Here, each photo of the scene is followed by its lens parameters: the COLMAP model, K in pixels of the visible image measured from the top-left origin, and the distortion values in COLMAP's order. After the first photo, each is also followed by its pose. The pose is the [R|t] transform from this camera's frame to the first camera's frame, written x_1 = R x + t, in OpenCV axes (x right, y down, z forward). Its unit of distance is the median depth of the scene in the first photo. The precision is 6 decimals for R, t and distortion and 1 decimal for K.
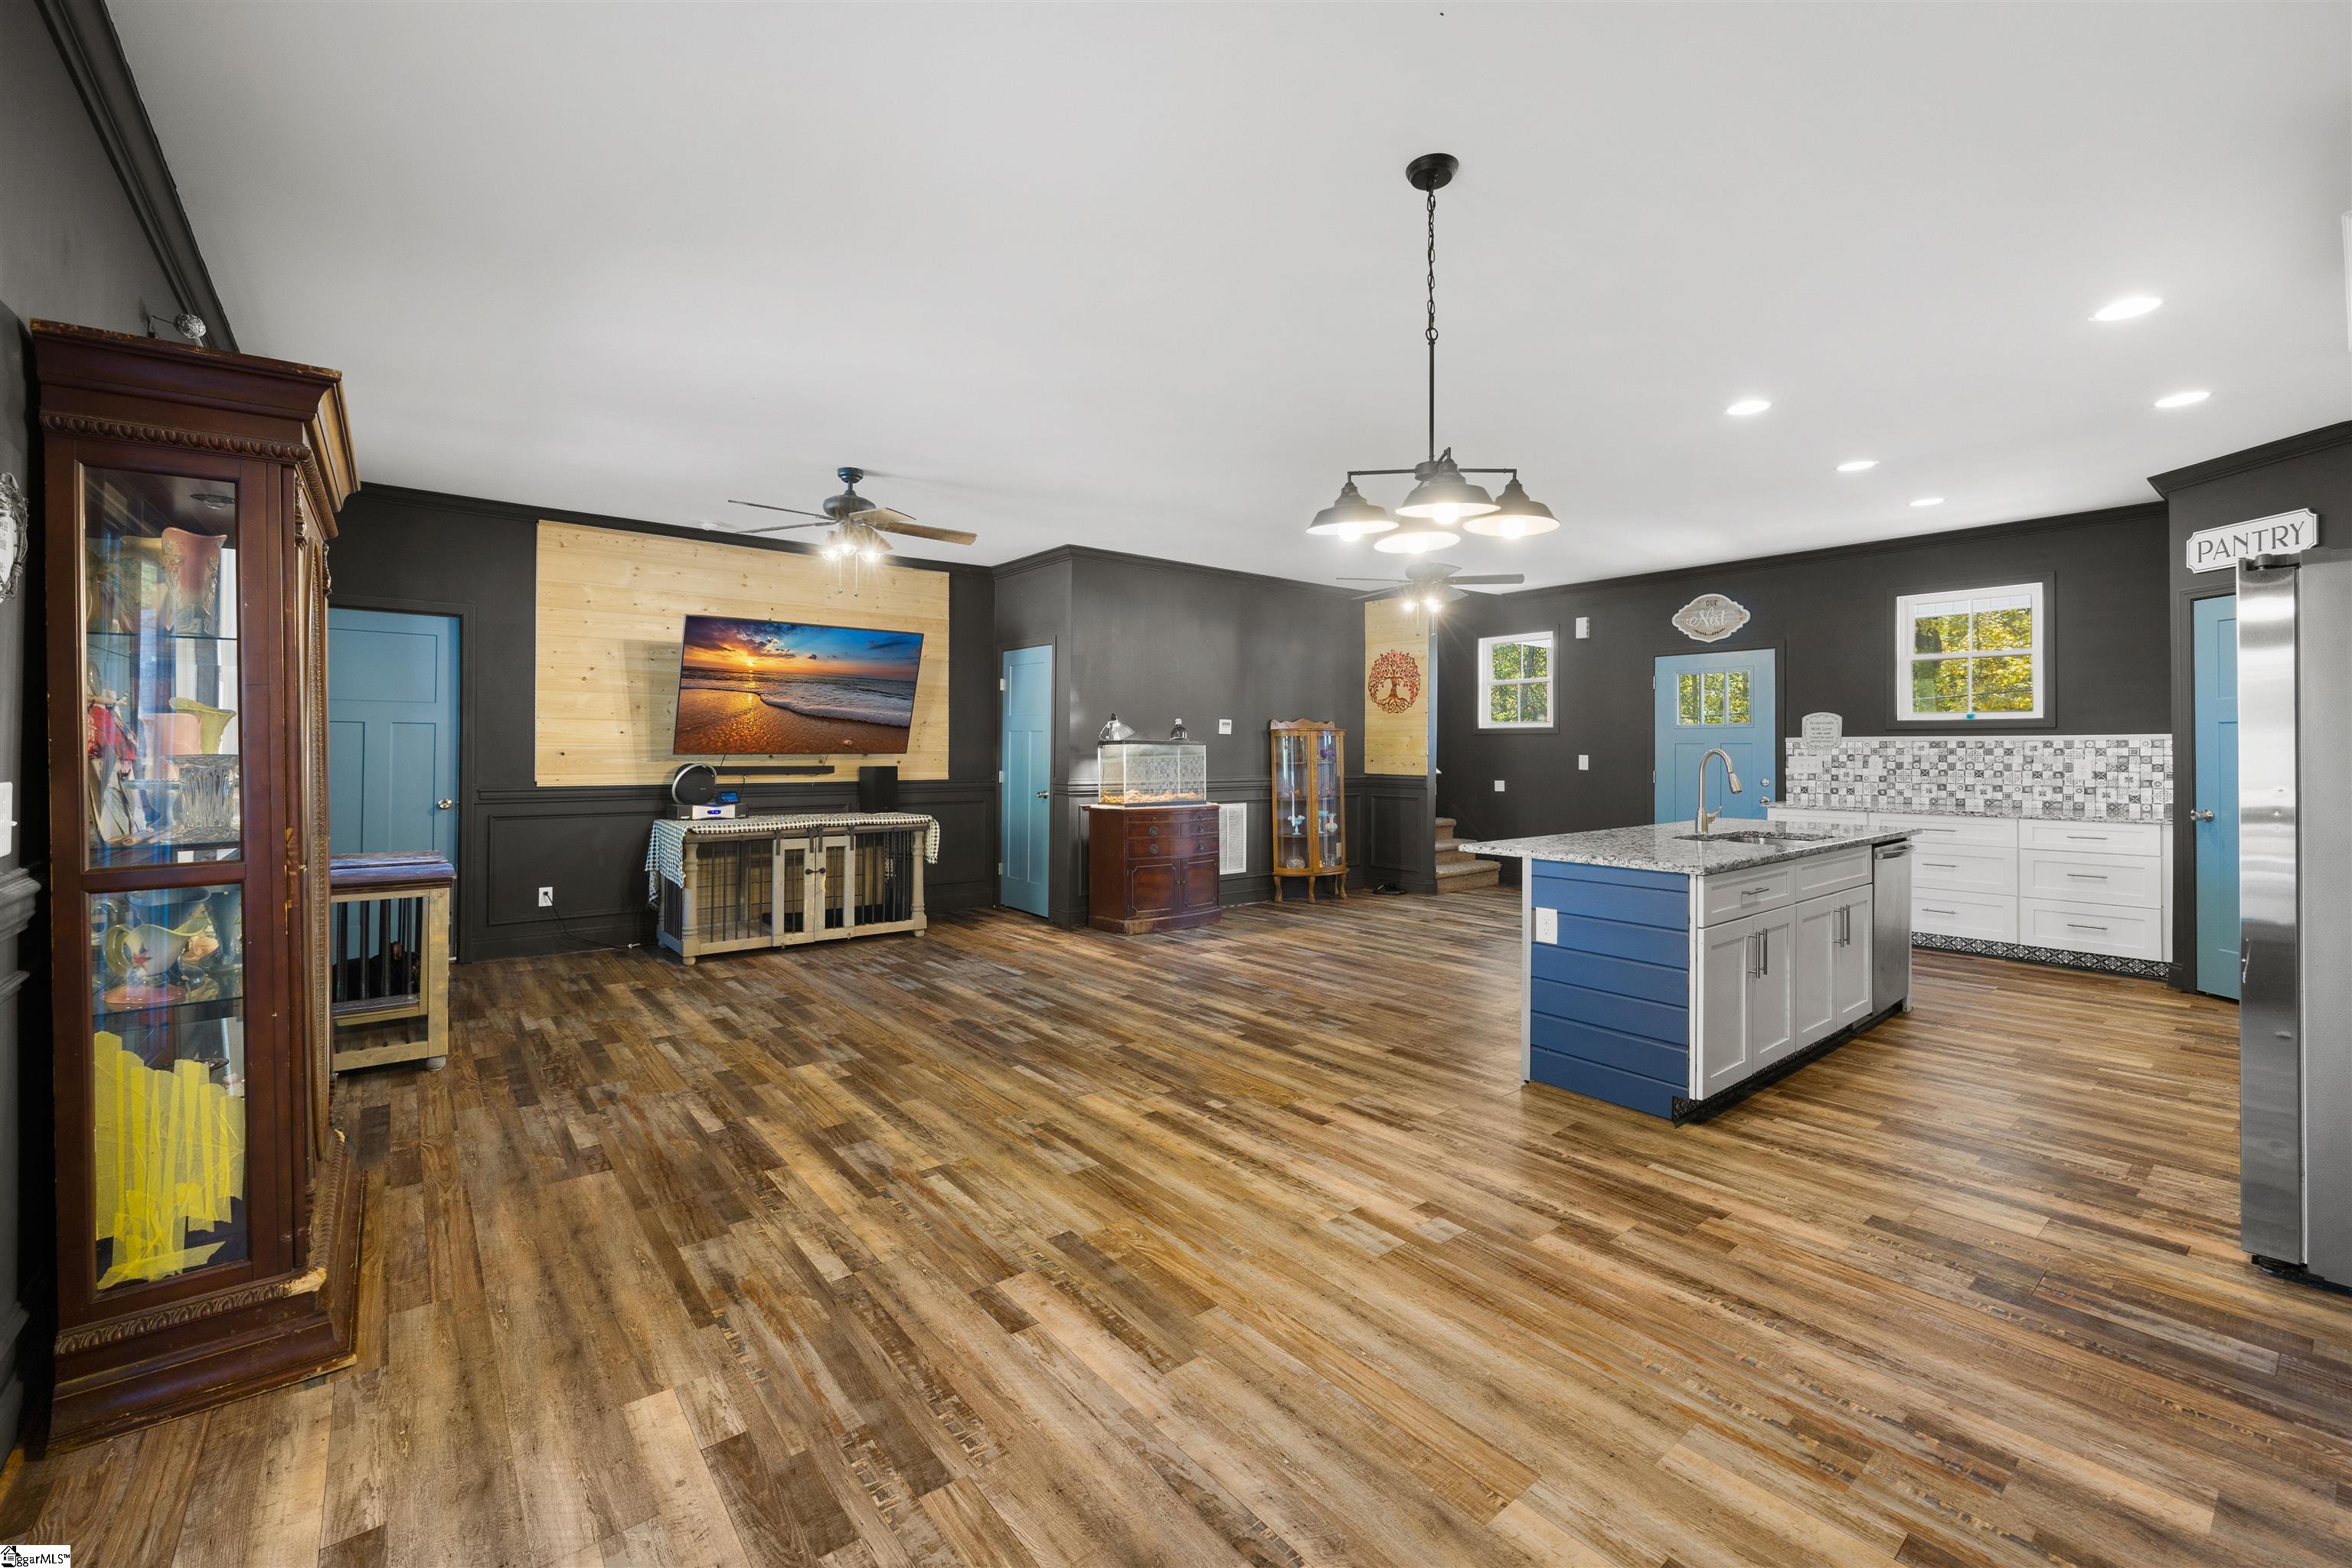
lens RADIAL K [[957.7, 0, 1174.7], [0, 957.7, 759.0], [0, 0, 1]] dist [-0.003943, 0.000058]
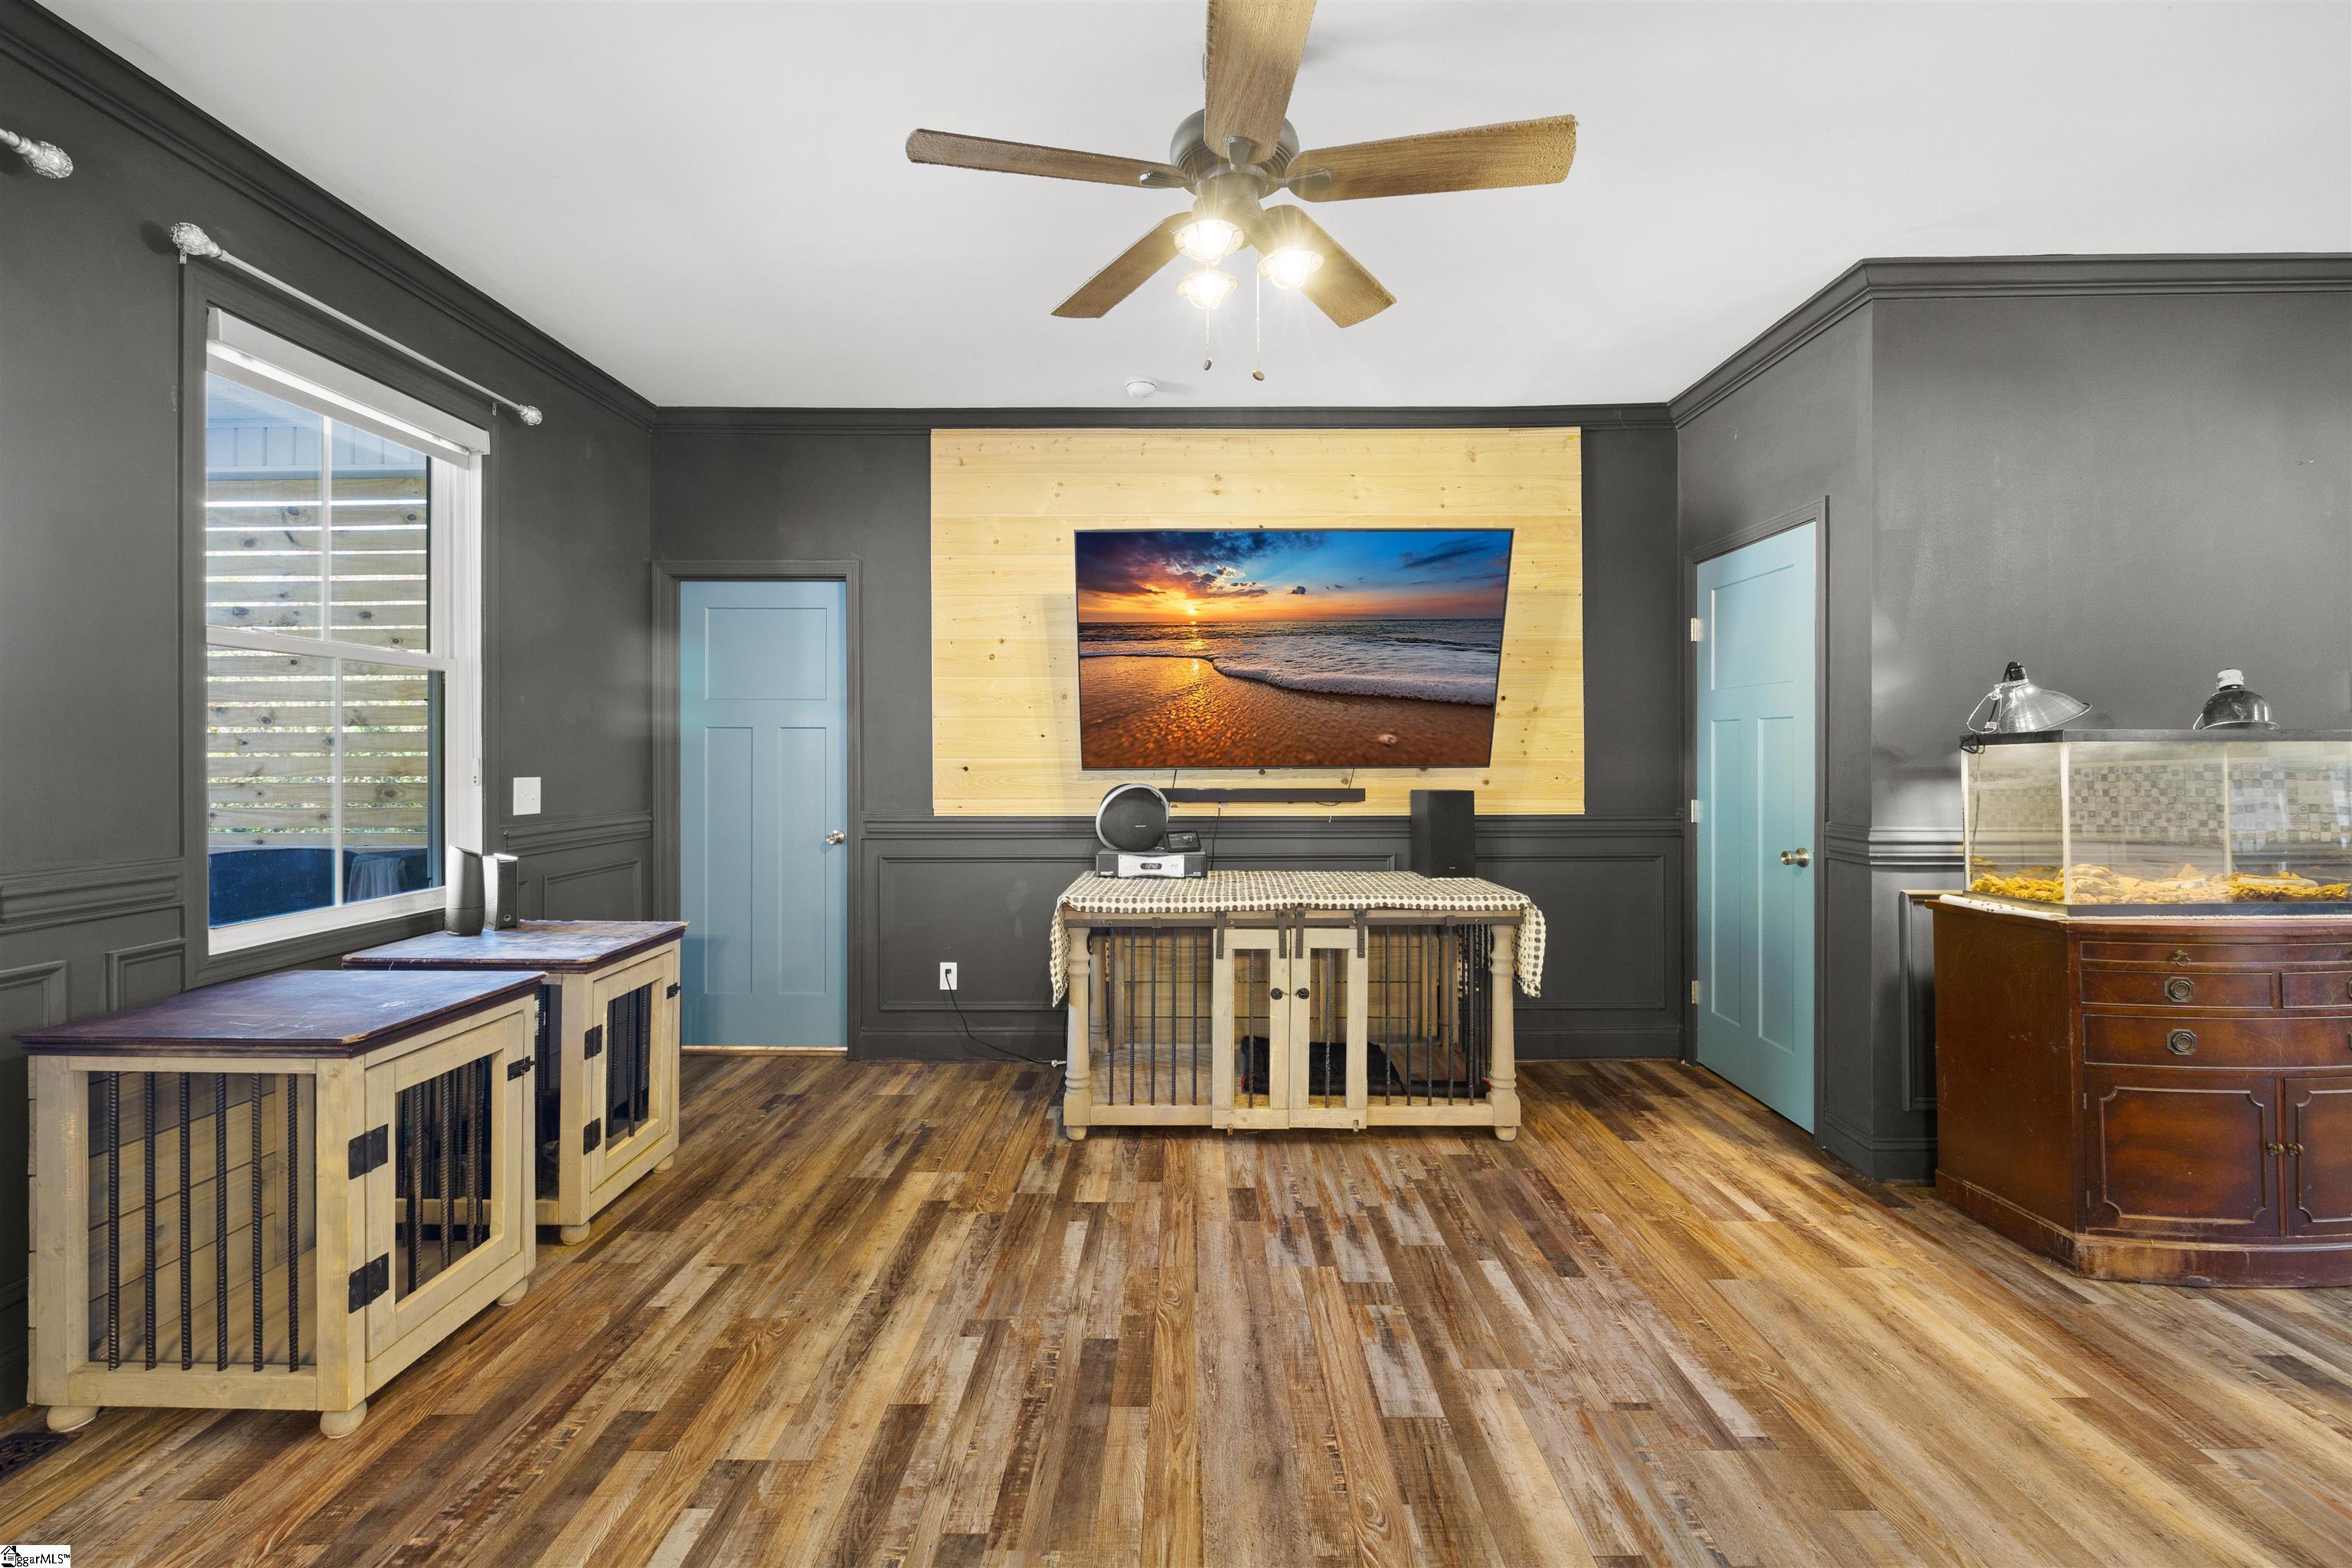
lens RADIAL K [[957.7, 0, 1174.7], [0, 957.7, 759.0], [0, 0, 1]] dist [-0.003943, 0.000058]
pose [[0.771946, -0.006530, -0.635654, -0.088314], [-0.000094, 0.999946, -0.010386, -0.004843], [0.635688, 0.008077, 0.771904, 0.536586]]
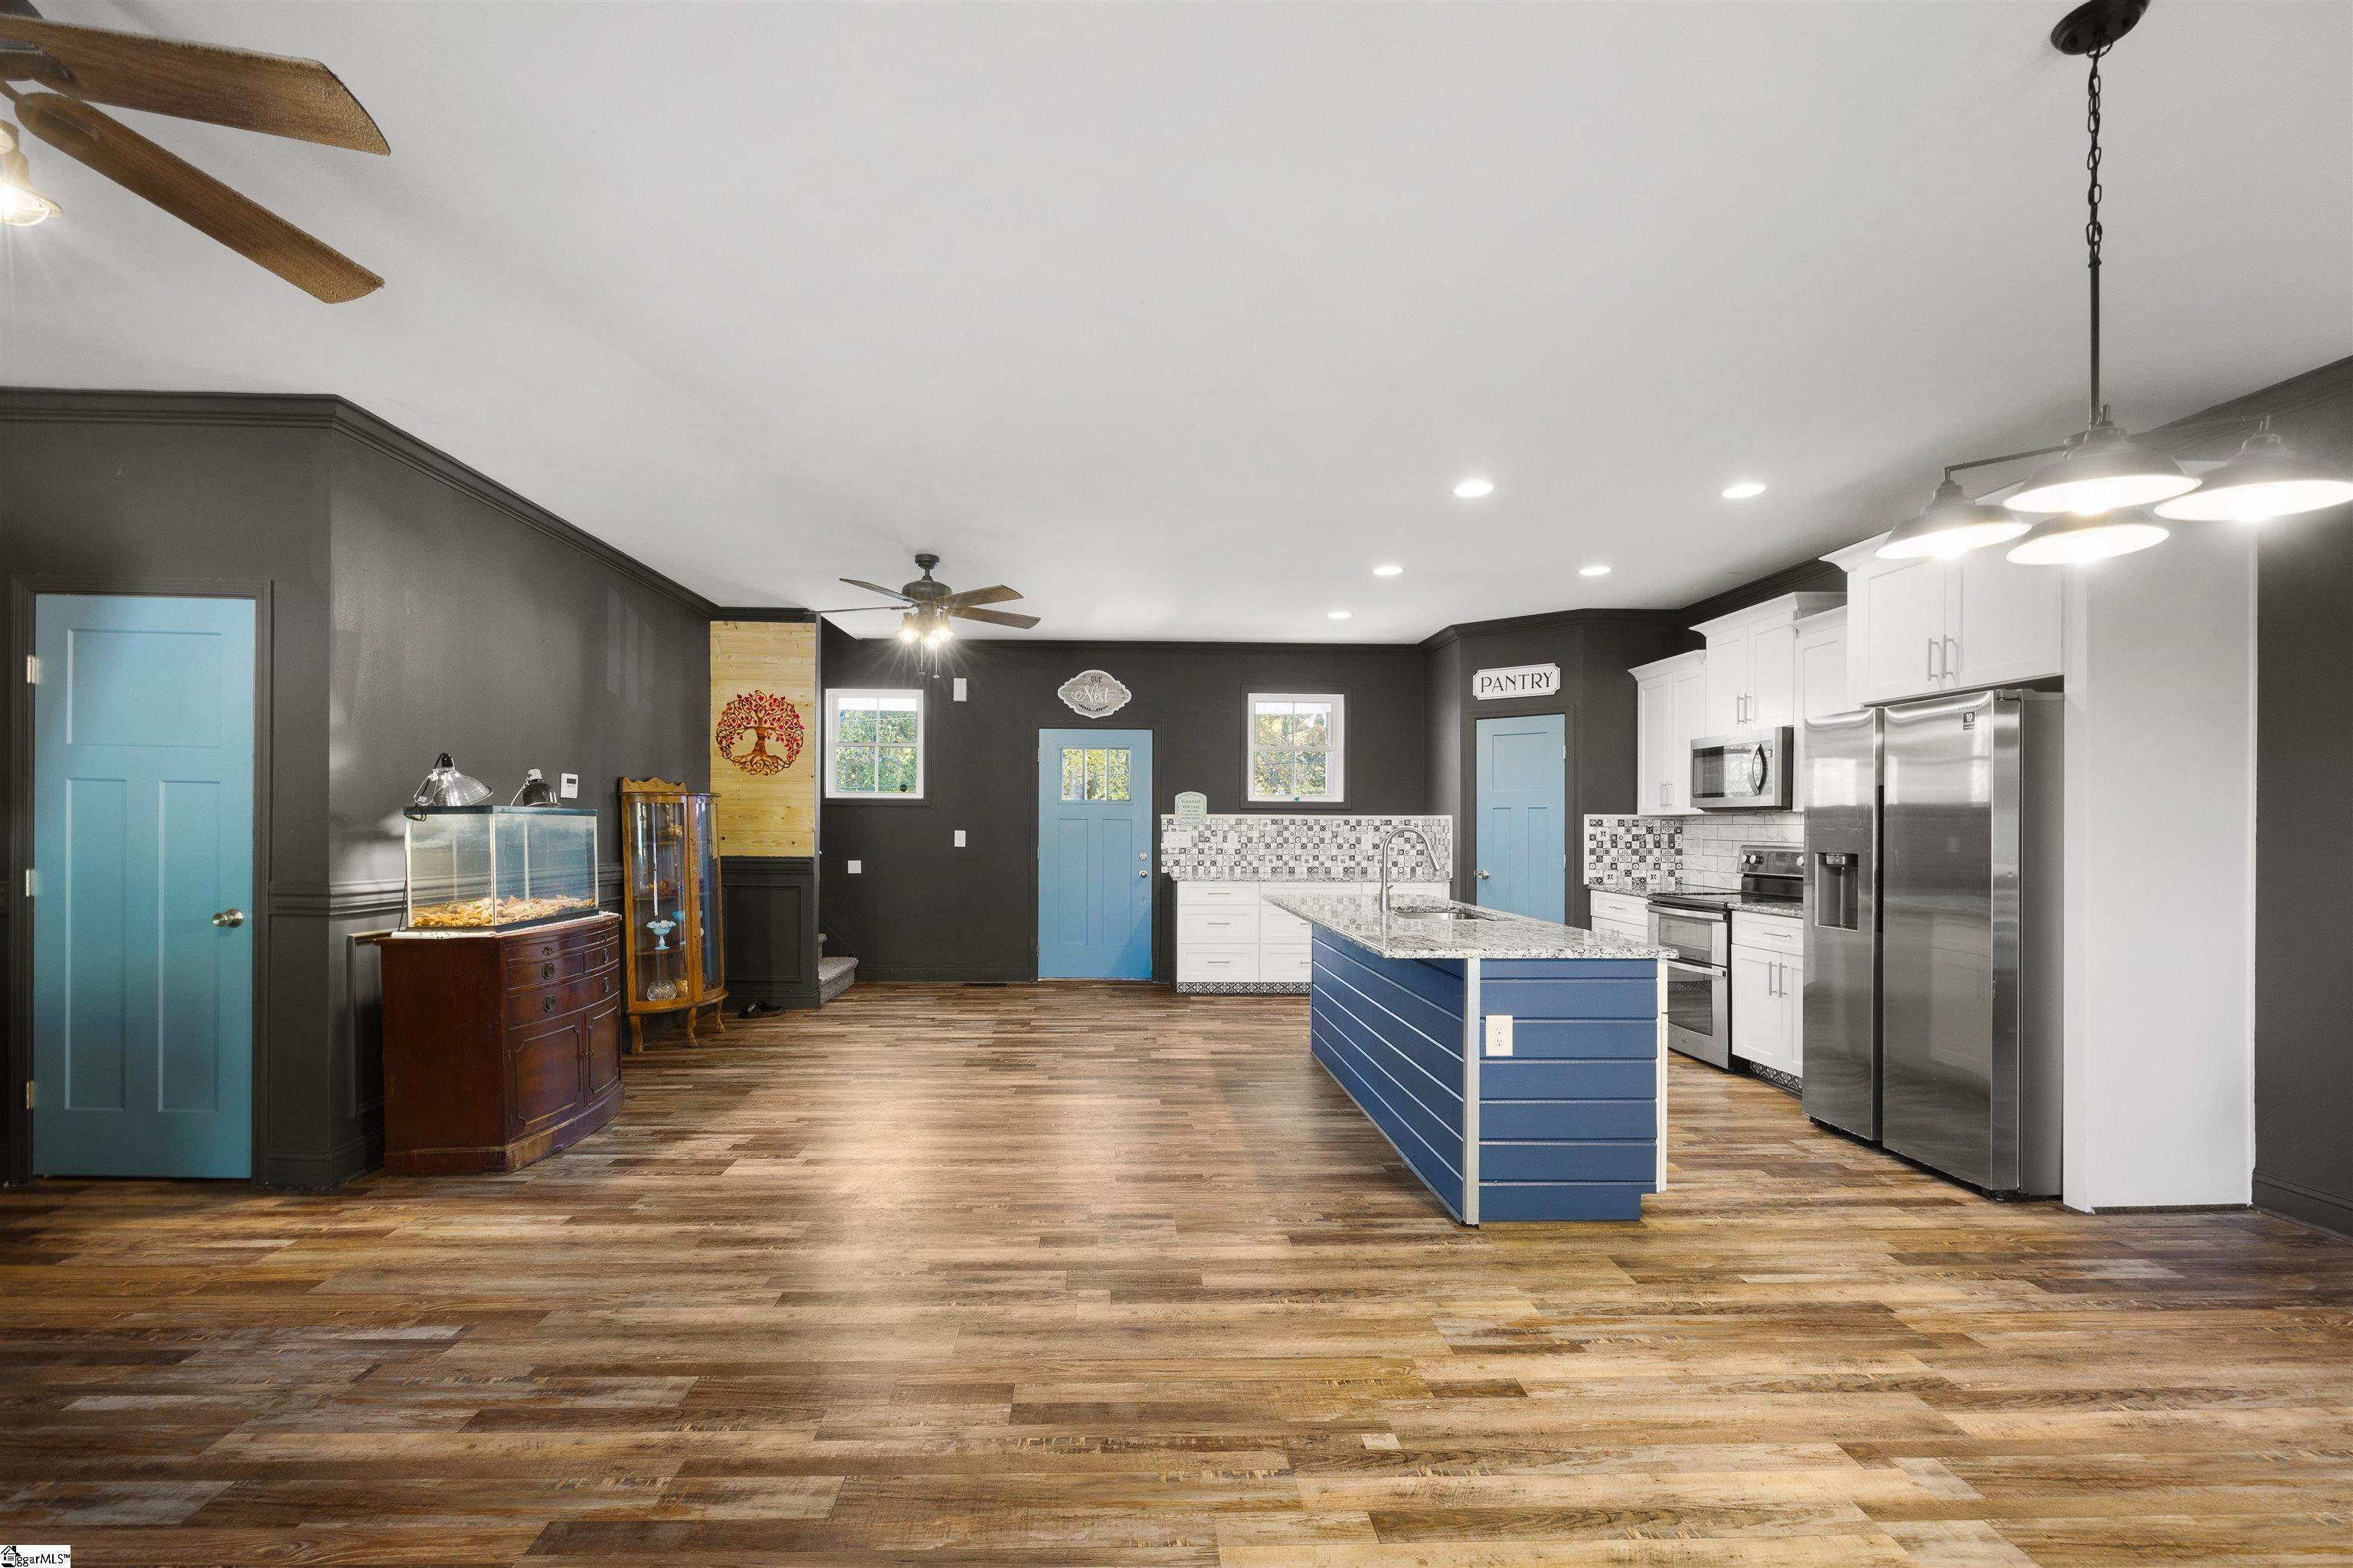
lens RADIAL K [[975.7, 0, 1136.7], [0, 975.7, 839.6], [0, 0, 1]] dist [-0.004899, 0.000185]
pose [[0.606933, -0.009007, 0.794702, -0.279749], [0.002879, 0.999954, 0.009134, -0.004761], [-0.794748, -0.003256, 0.606931, 0.417142]]
